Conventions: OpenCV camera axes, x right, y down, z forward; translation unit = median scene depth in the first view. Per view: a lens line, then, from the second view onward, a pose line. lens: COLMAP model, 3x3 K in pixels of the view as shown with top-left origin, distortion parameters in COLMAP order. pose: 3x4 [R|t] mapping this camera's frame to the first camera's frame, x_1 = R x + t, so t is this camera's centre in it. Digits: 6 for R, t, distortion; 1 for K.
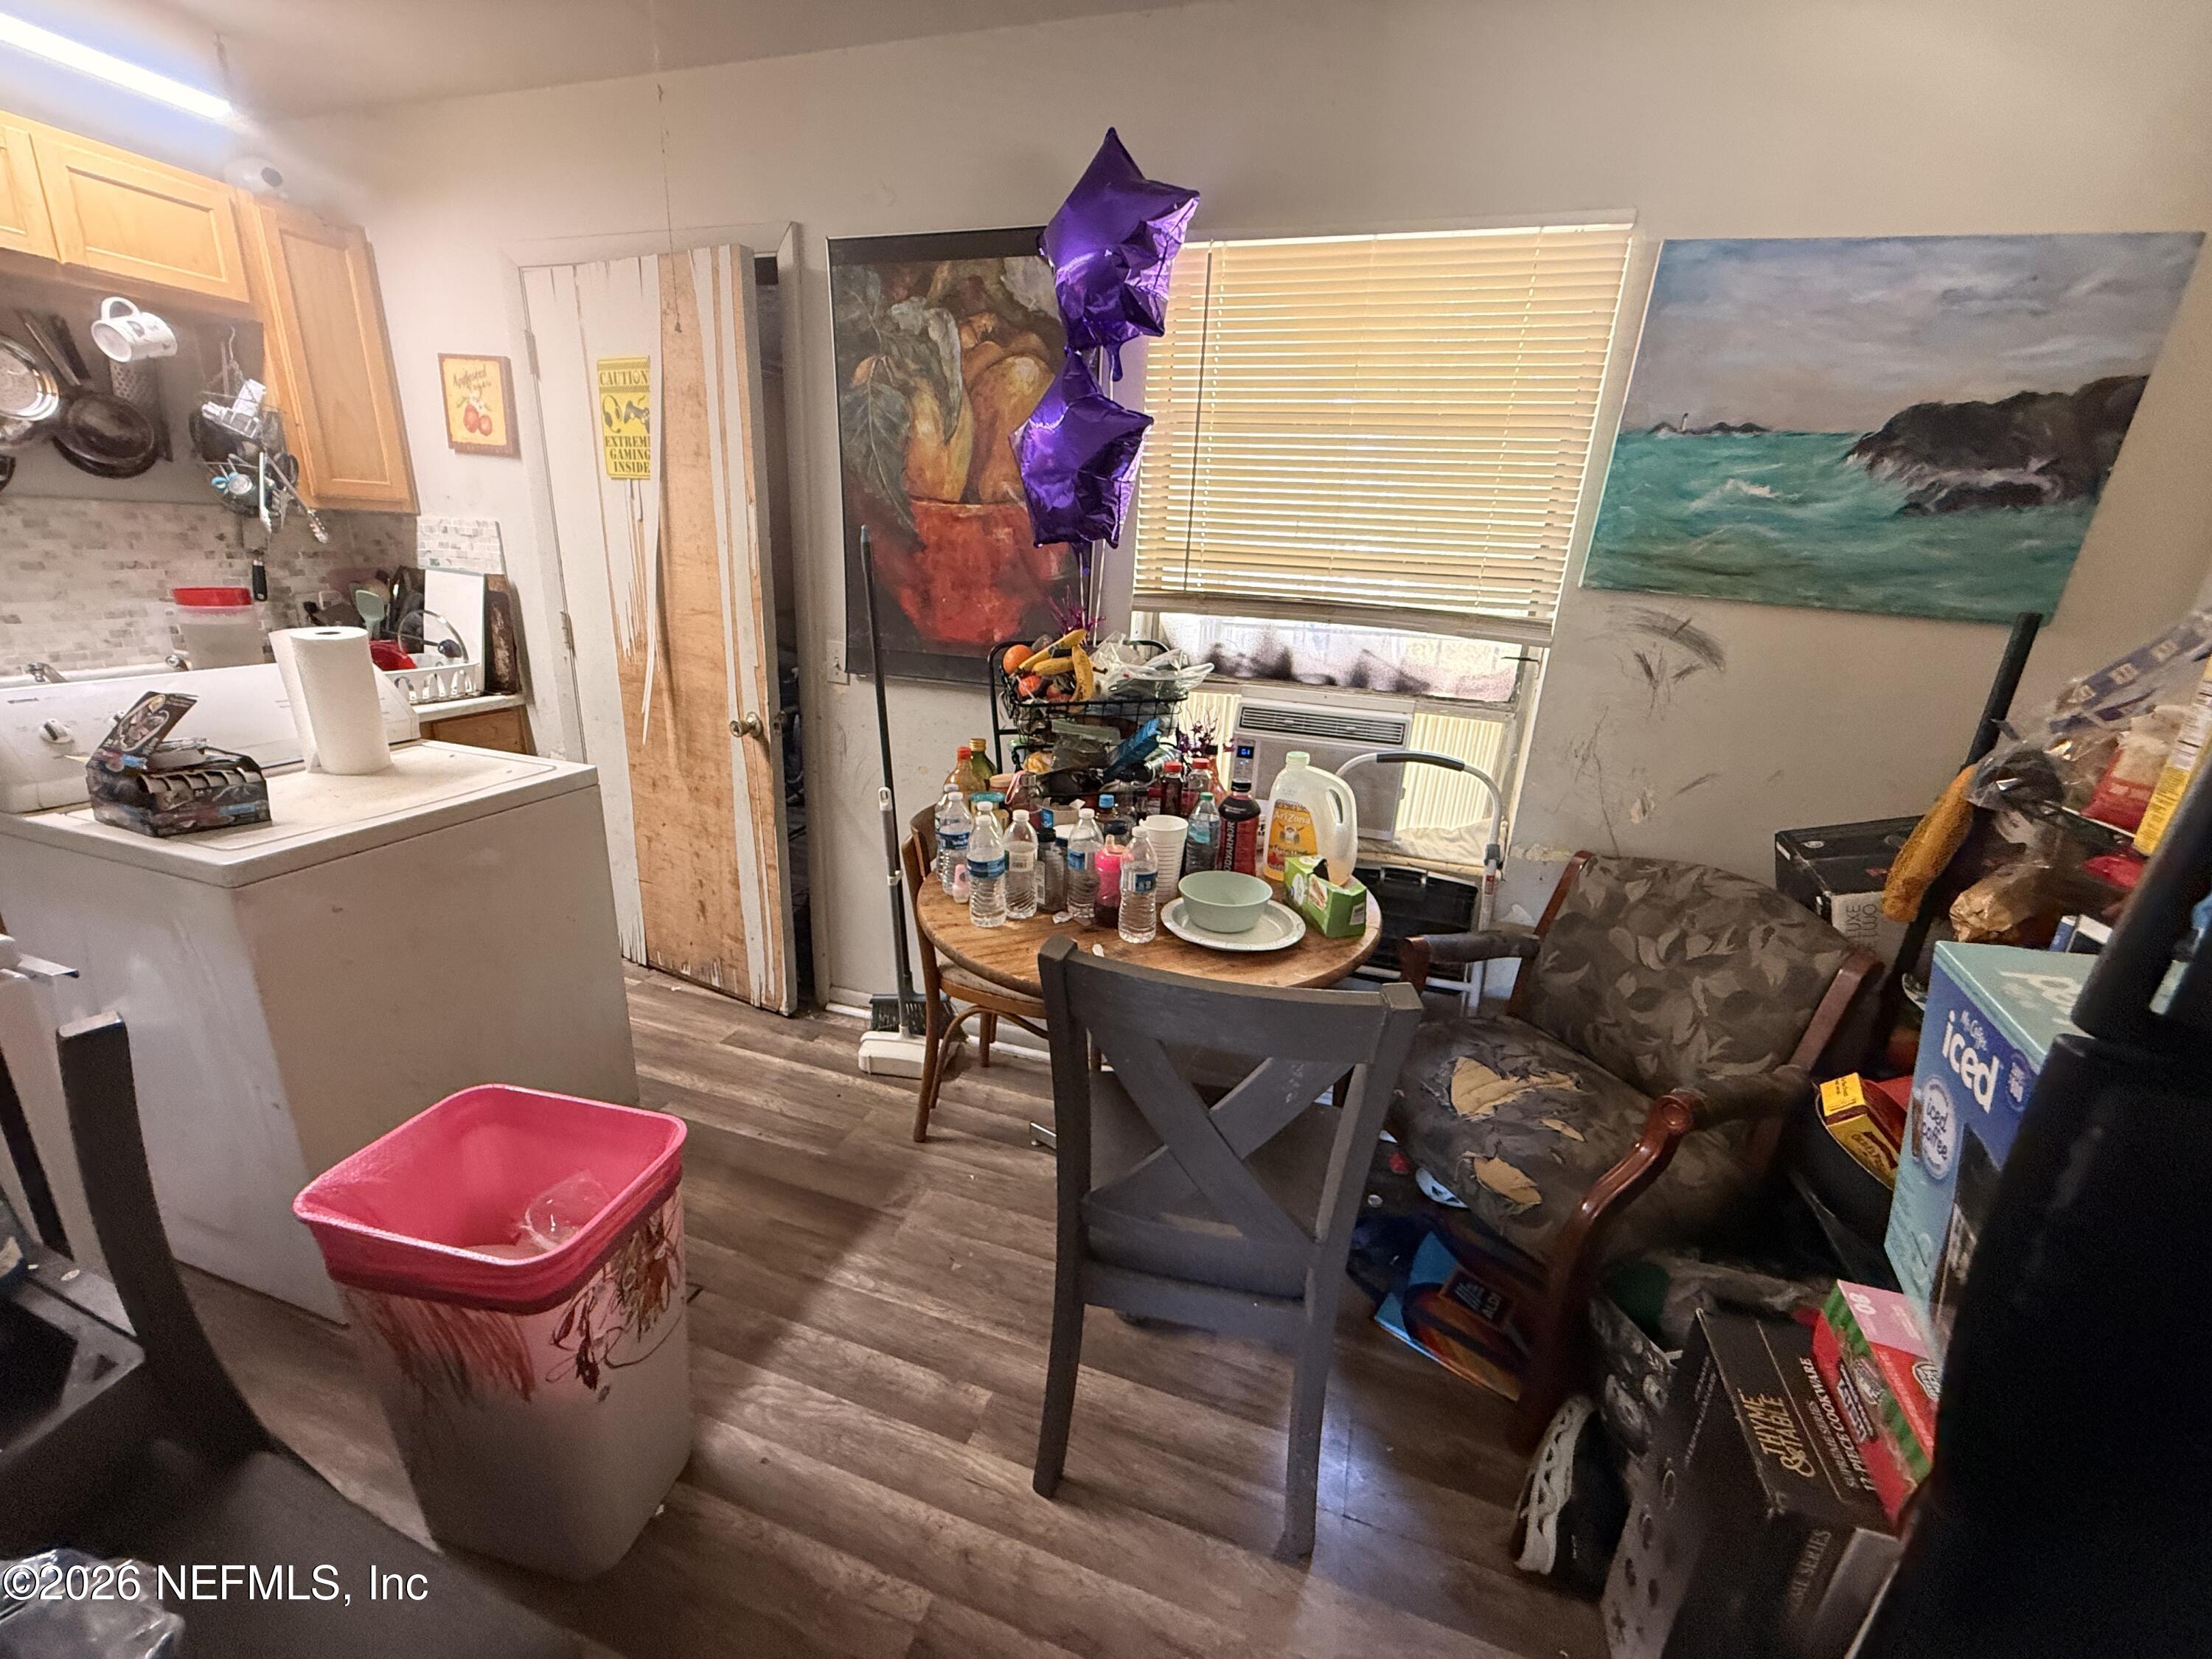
lens RADIAL K [[881.8, 0, 1098.6], [0, 881.8, 826.7], [0, 0, 1]] dist [-0.000019, 0.000201]
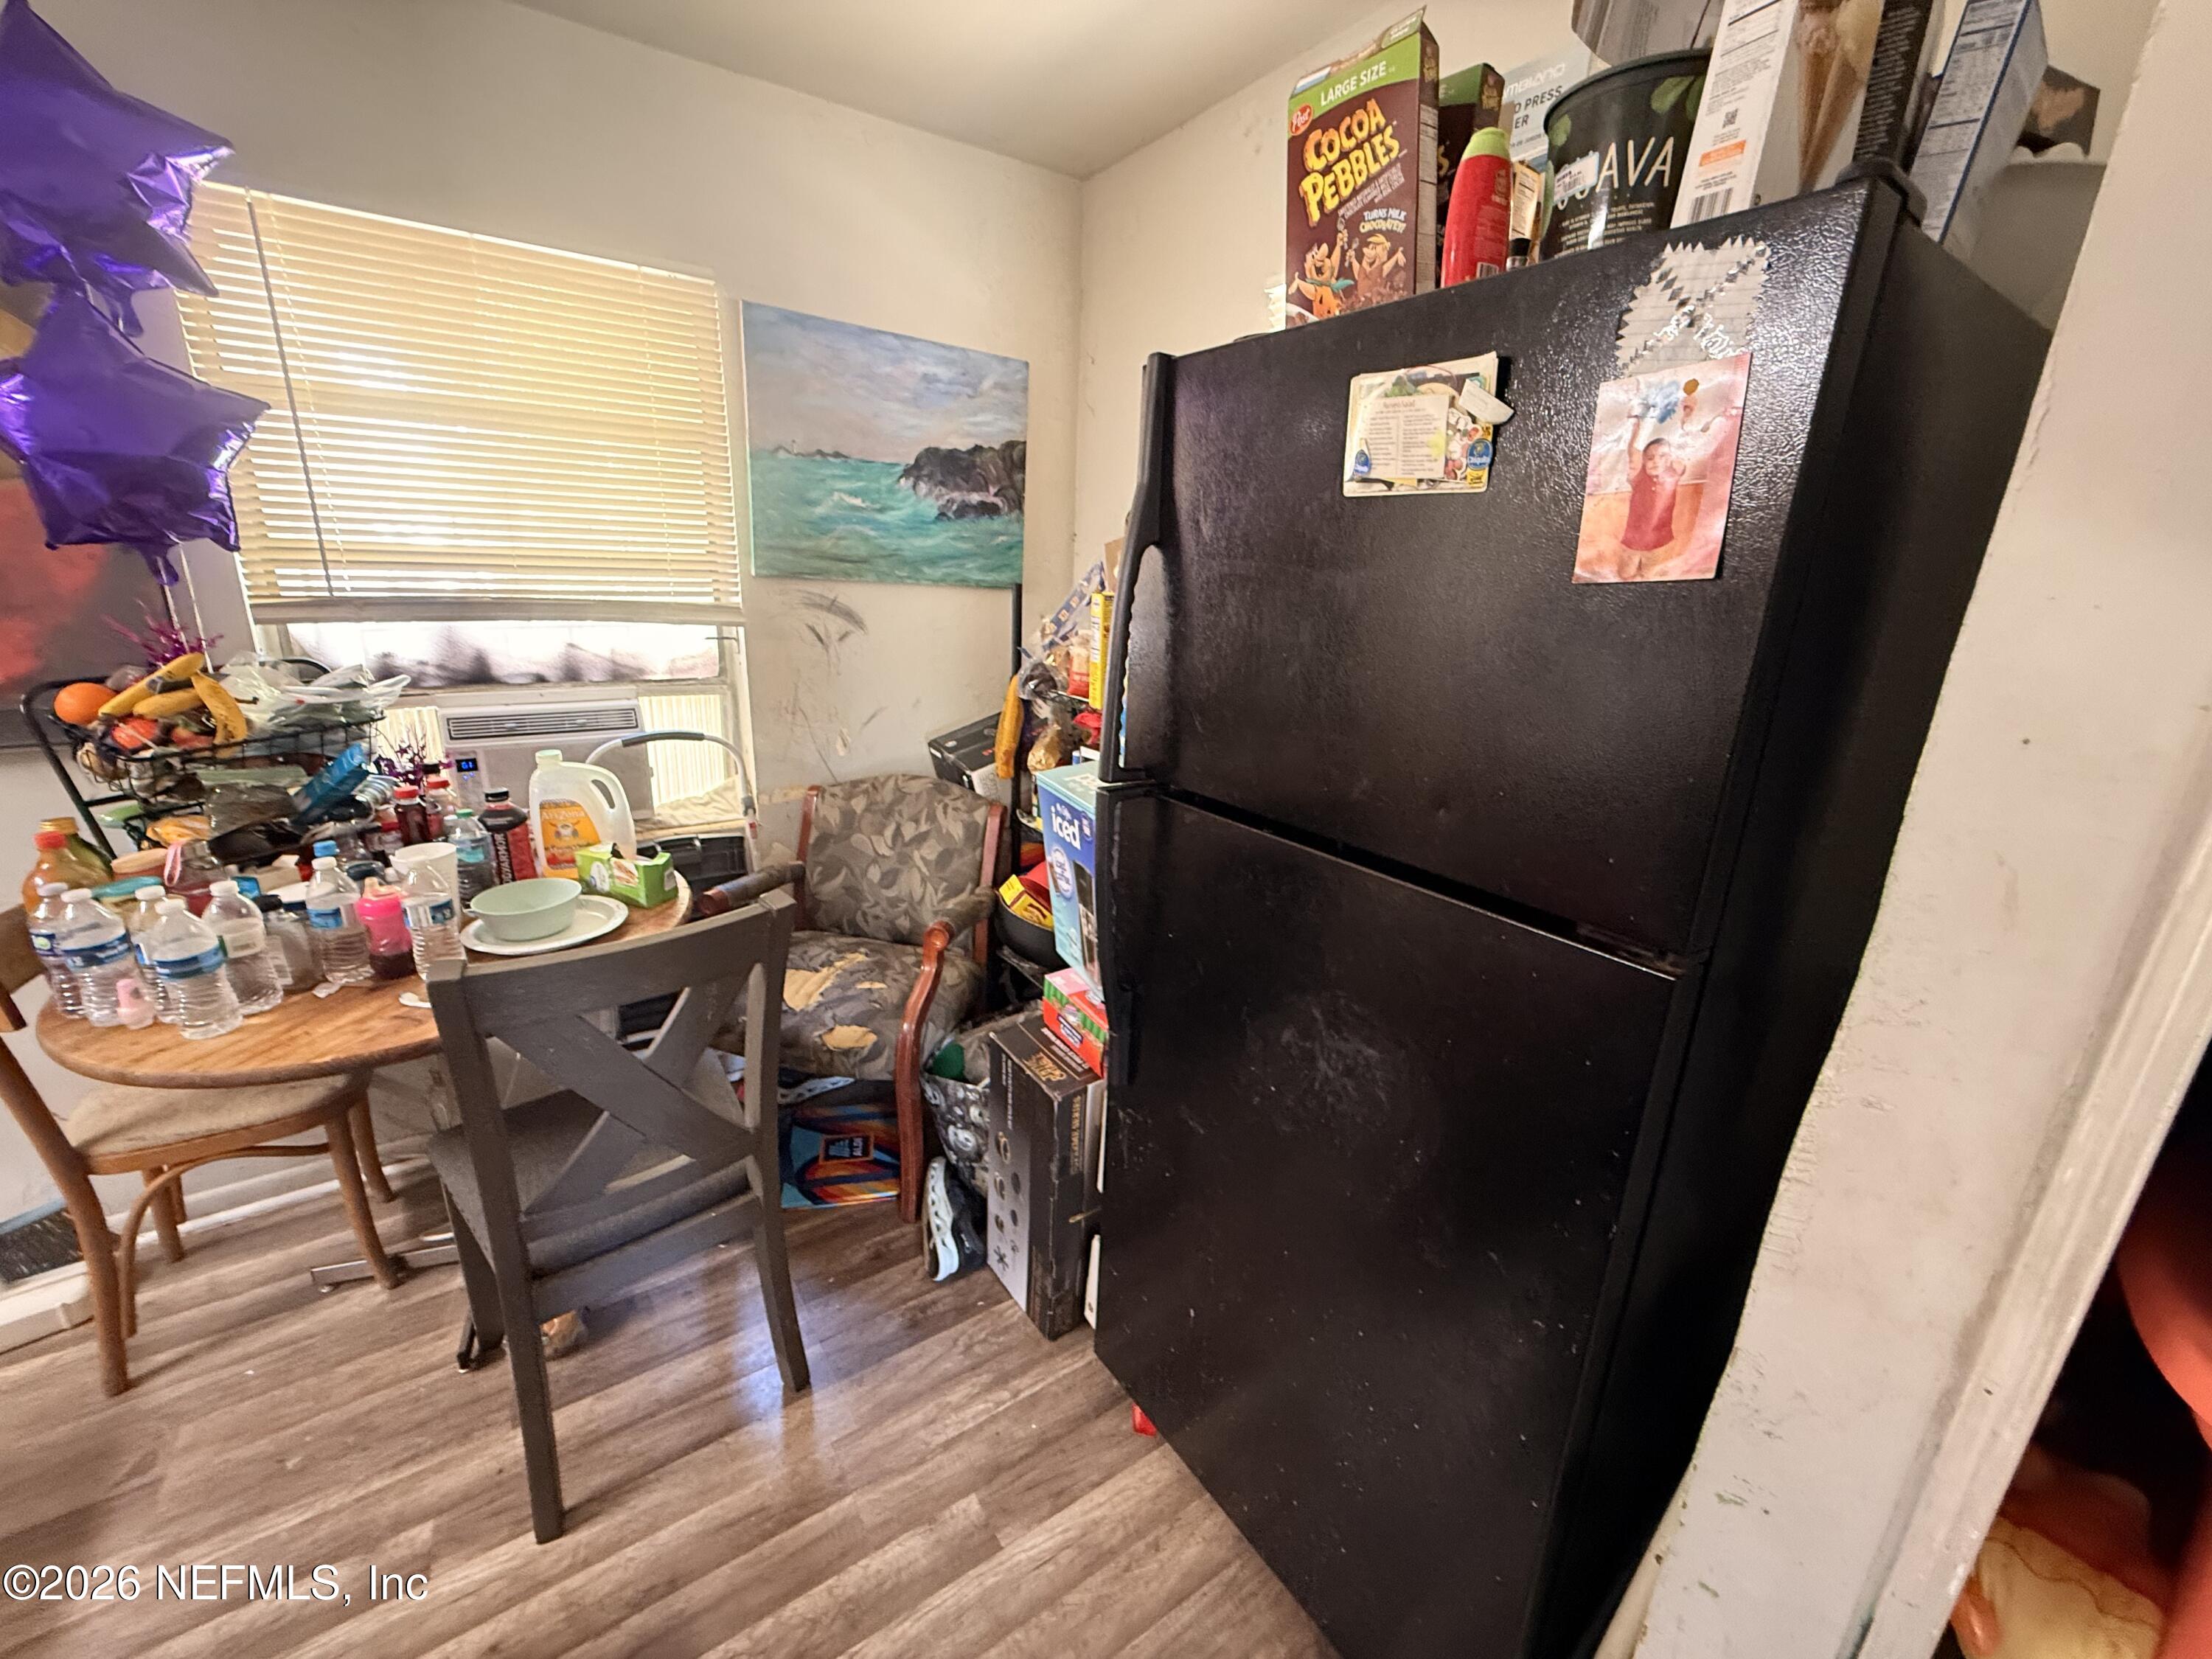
lens RADIAL K [[881.8, 0, 1103.6], [0, 881.8, 828.8], [0, 0, 1]] dist [-0.000019, 0.000201]
pose [[0.604013, -0.256838, 0.754455, -0.183646], [0.236977, 0.961711, 0.137671, 0.013575], [-0.760927, 0.095634, 0.641751, -0.127713]]
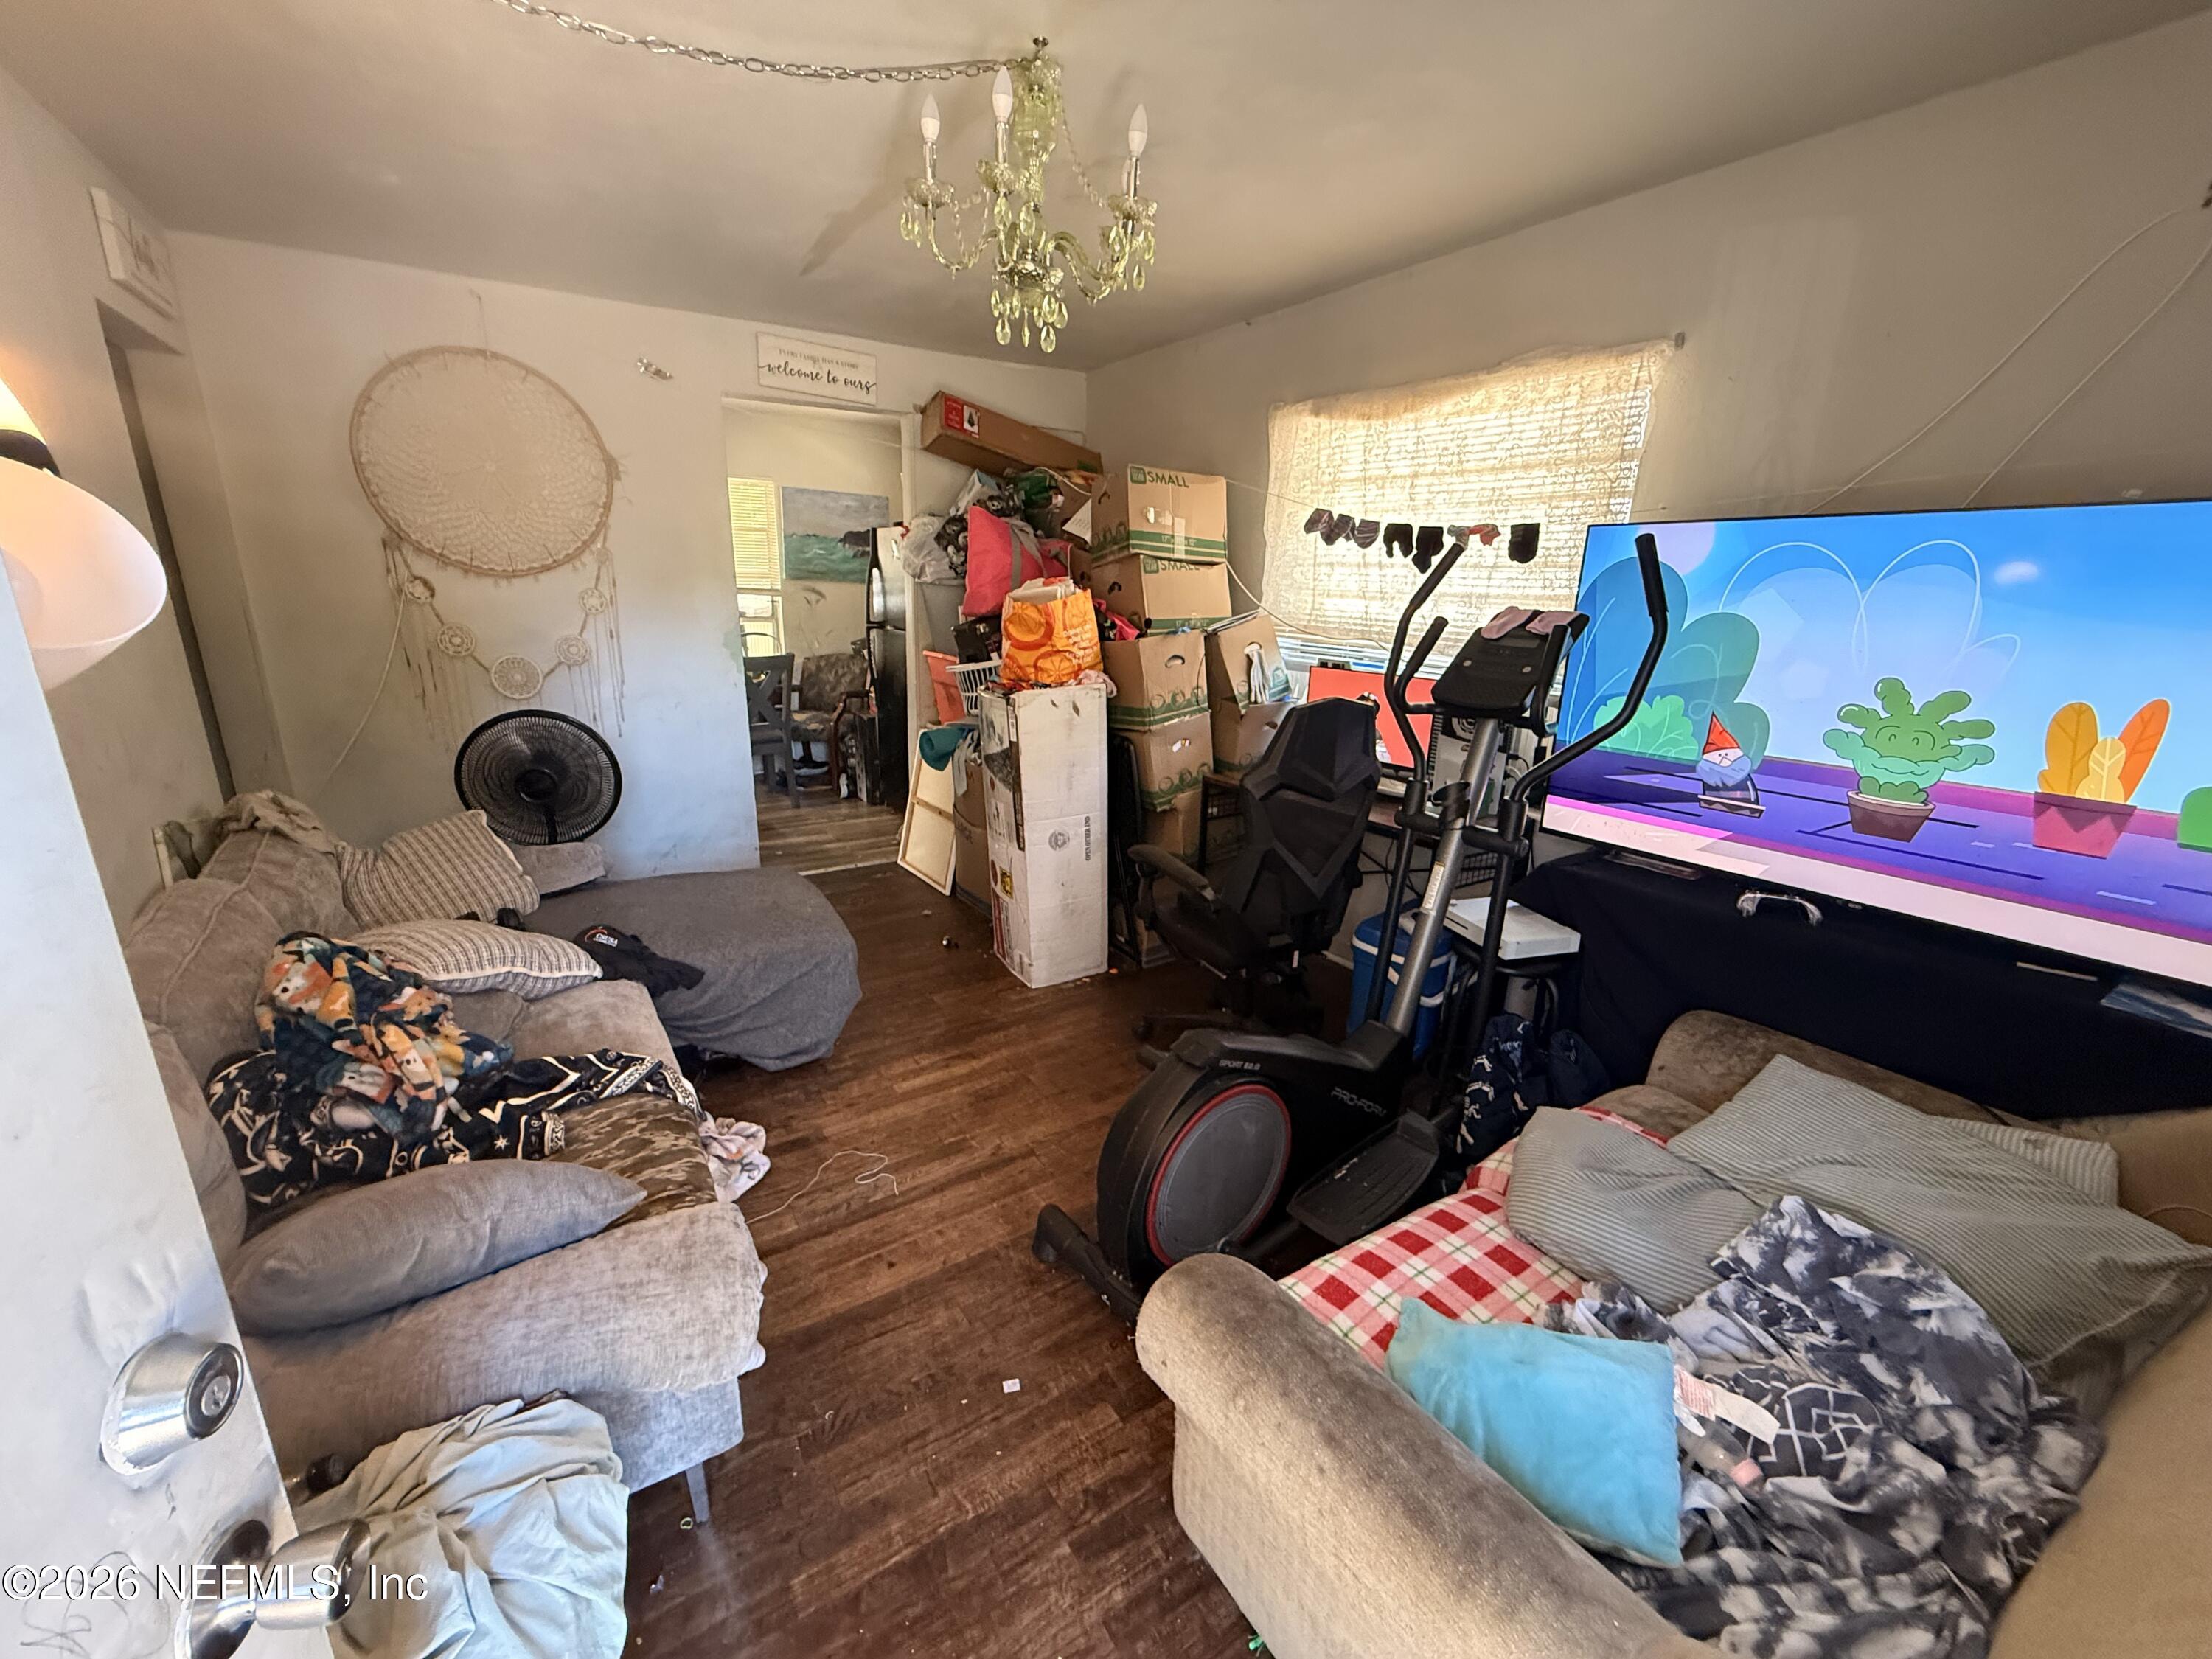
lens RADIAL K [[881.8, 0, 1108.0], [0, 881.8, 826.9], [0, 0, 1]] dist [-0.000019, 0.000201]
pose [[0.619186, -0.245340, 0.745933, -1.577708], [0.237979, 0.963893, 0.119485, 0.590524], [-0.748314, 0.103533, 0.655215, -2.242985]]
